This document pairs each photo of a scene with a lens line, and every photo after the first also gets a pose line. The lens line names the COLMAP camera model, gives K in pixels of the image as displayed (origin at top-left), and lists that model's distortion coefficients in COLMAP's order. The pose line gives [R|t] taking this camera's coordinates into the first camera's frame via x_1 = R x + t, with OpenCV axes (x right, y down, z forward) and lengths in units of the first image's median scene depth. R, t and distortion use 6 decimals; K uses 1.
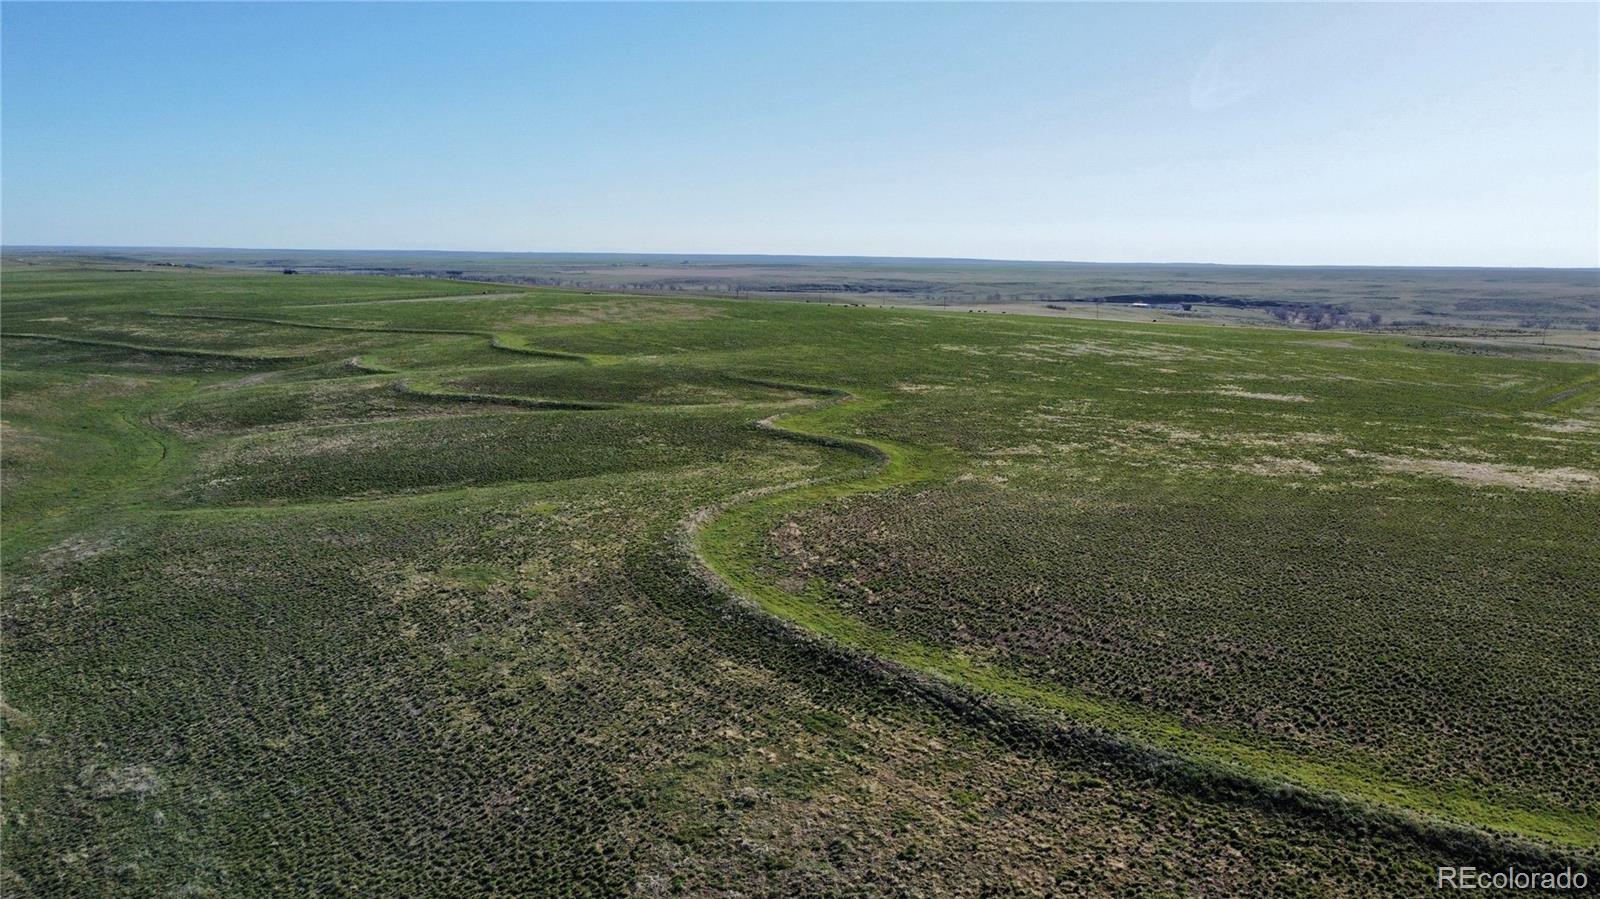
lens RADIAL K [[1204.5, 0, 794.7], [0, 1204.5, 449.9], [0, 0, 1]] dist [0.008076, -0.013668]
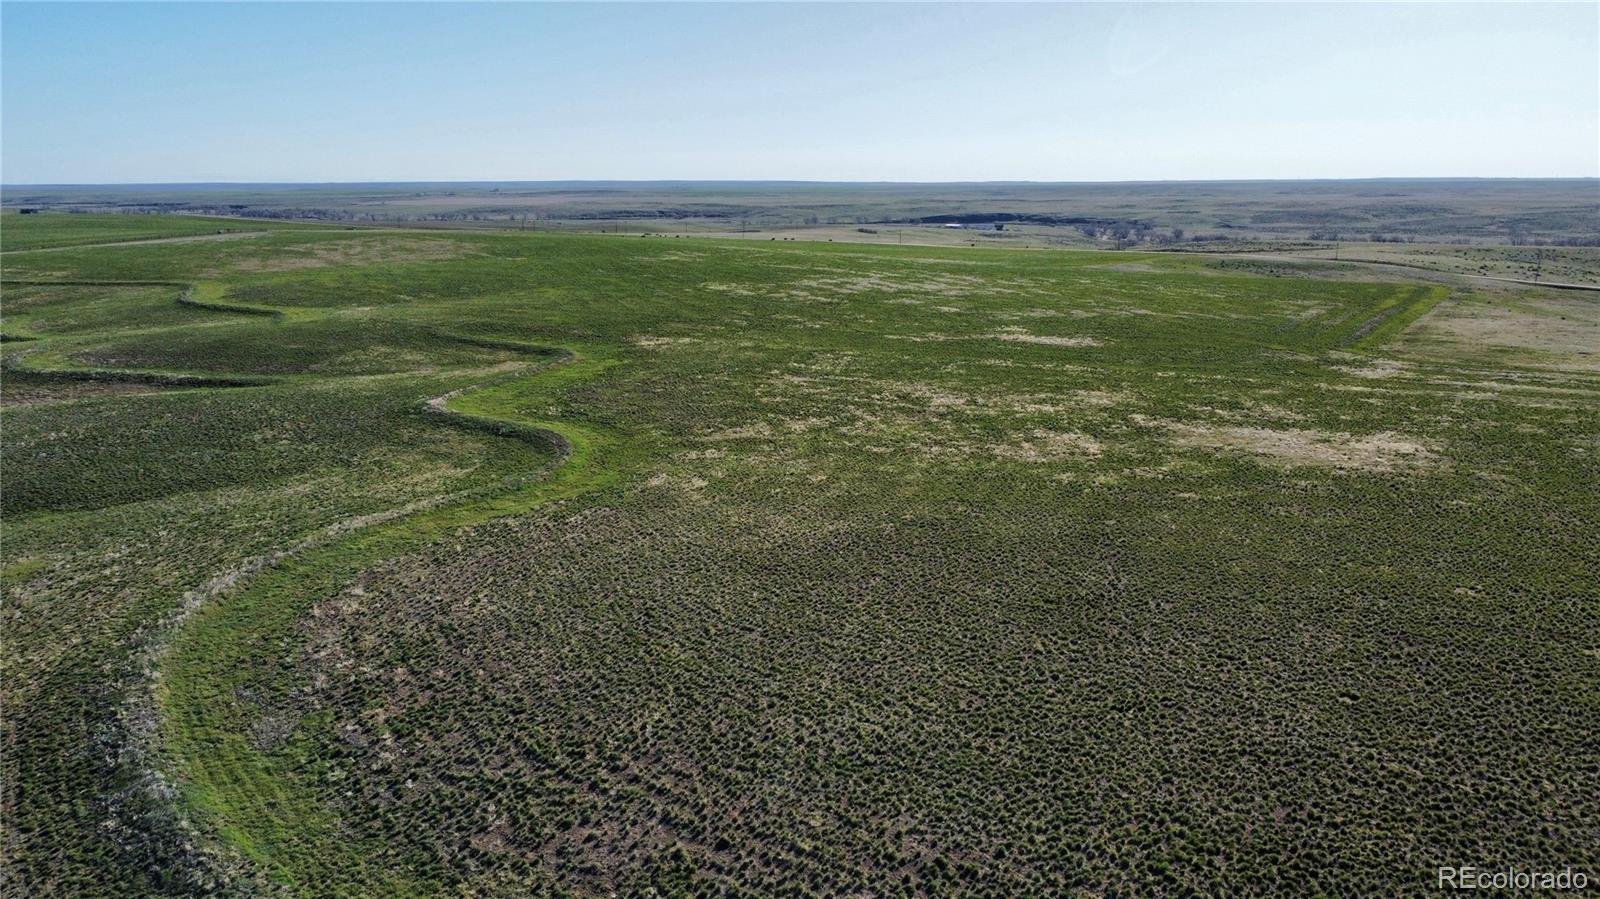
lens RADIAL K [[1204.5, 0, 799.8], [0, 1204.5, 455.9], [0, 0, 1]] dist [0.008076, -0.013668]
pose [[0.989016, -0.050649, 0.138861, 0.093756], [0.041406, 0.996780, 0.068666, -0.030484], [-0.141891, -0.062162, 0.987929, 0.175795]]
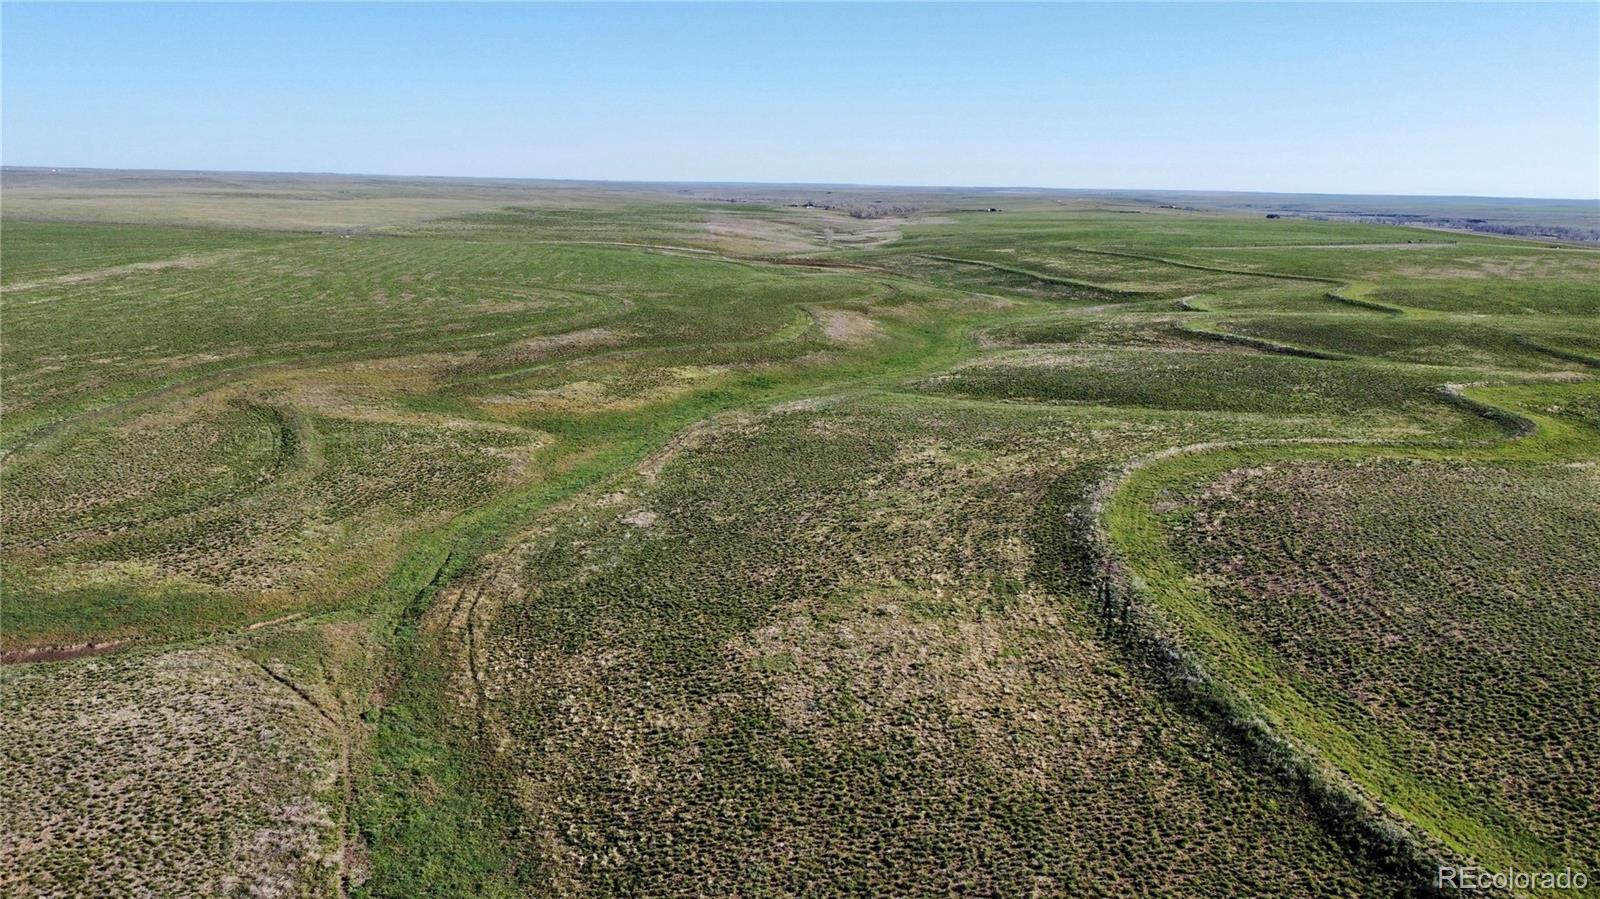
lens RADIAL K [[1204.5, 0, 799.6], [0, 1204.5, 445.0], [0, 0, 1]] dist [0.008076, -0.013668]
pose [[0.702917, 0.153223, -0.694572, 0.256715], [-0.124923, 0.987937, 0.091515, -0.000626], [0.700216, 0.022440, 0.713579, -0.006018]]
